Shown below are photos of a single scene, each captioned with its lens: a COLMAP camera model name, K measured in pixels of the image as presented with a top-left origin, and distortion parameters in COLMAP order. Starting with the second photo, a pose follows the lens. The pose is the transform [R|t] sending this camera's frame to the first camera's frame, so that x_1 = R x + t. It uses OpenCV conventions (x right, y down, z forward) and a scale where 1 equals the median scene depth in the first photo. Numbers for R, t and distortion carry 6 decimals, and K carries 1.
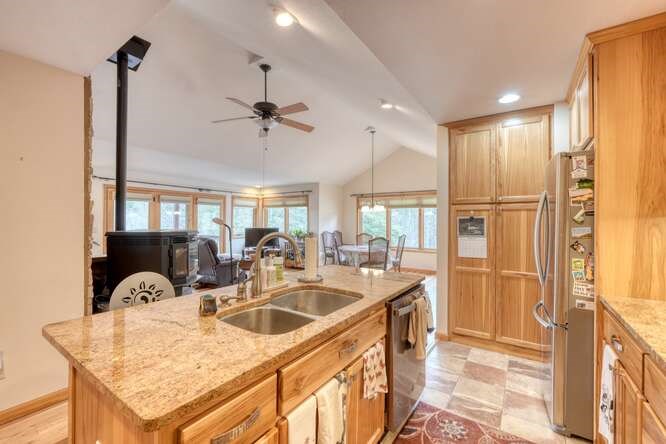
lens RADIAL K [[281.2, 0, 331.3], [0, 281.2, 220.8], [0, 0, 1]] dist [-0.003387, 0.000570]
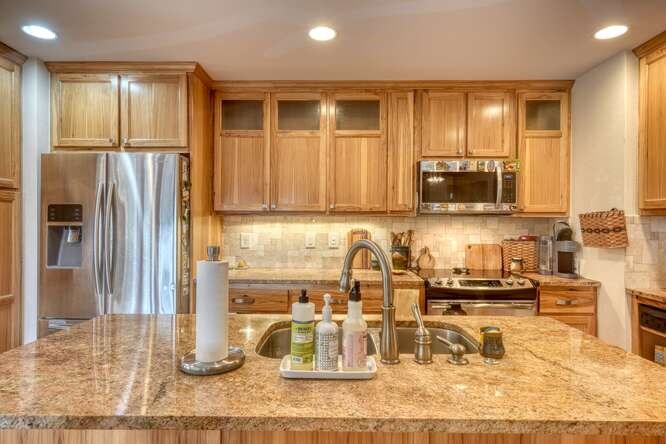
lens RADIAL K [[380.3, 0, 333.2], [0, 380.3, 220.1], [0, 0, 1]] dist [0.011285, 0.000423]
pose [[-0.553494, -0.003355, 0.832847, -0.430128], [-0.009743, 0.999950, -0.002446, 0.003390], [-0.832796, -0.009468, -0.553499, 0.800345]]
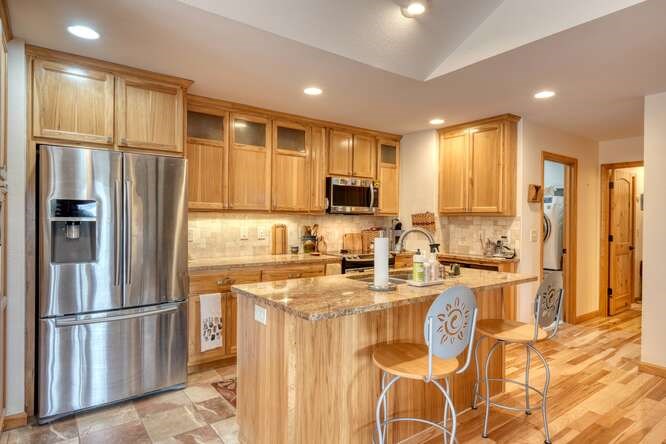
lens RADIAL K [[380.3, 0, 330.2], [0, 380.3, 223.4], [0, 0, 1]] dist [0.011285, 0.000423]
pose [[-0.942971, -0.015243, 0.332525, -0.206105], [-0.013408, 0.999880, 0.007813, 0.010431], [-0.332604, 0.002909, -0.943062, 1.452279]]
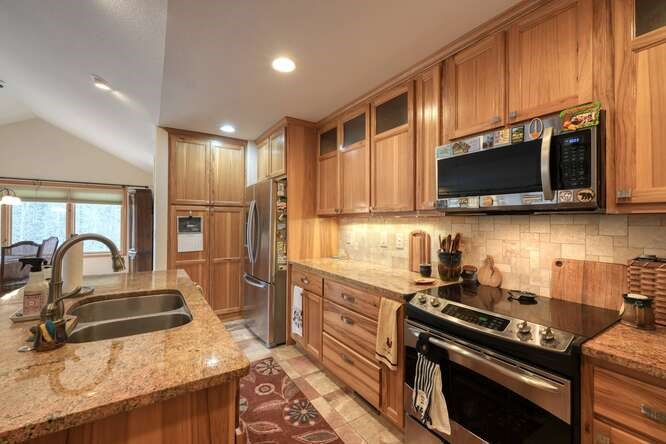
lens RADIAL K [[281.2, 0, 330.1], [0, 281.2, 219.6], [0, 0, 1]] dist [-0.003387, 0.000570]
pose [[0.392541, 0.003099, 0.919729, -0.358075], [-0.005167, 0.999986, -0.001164, -0.002014], [-0.919720, -0.004295, 0.392552, 0.017973]]
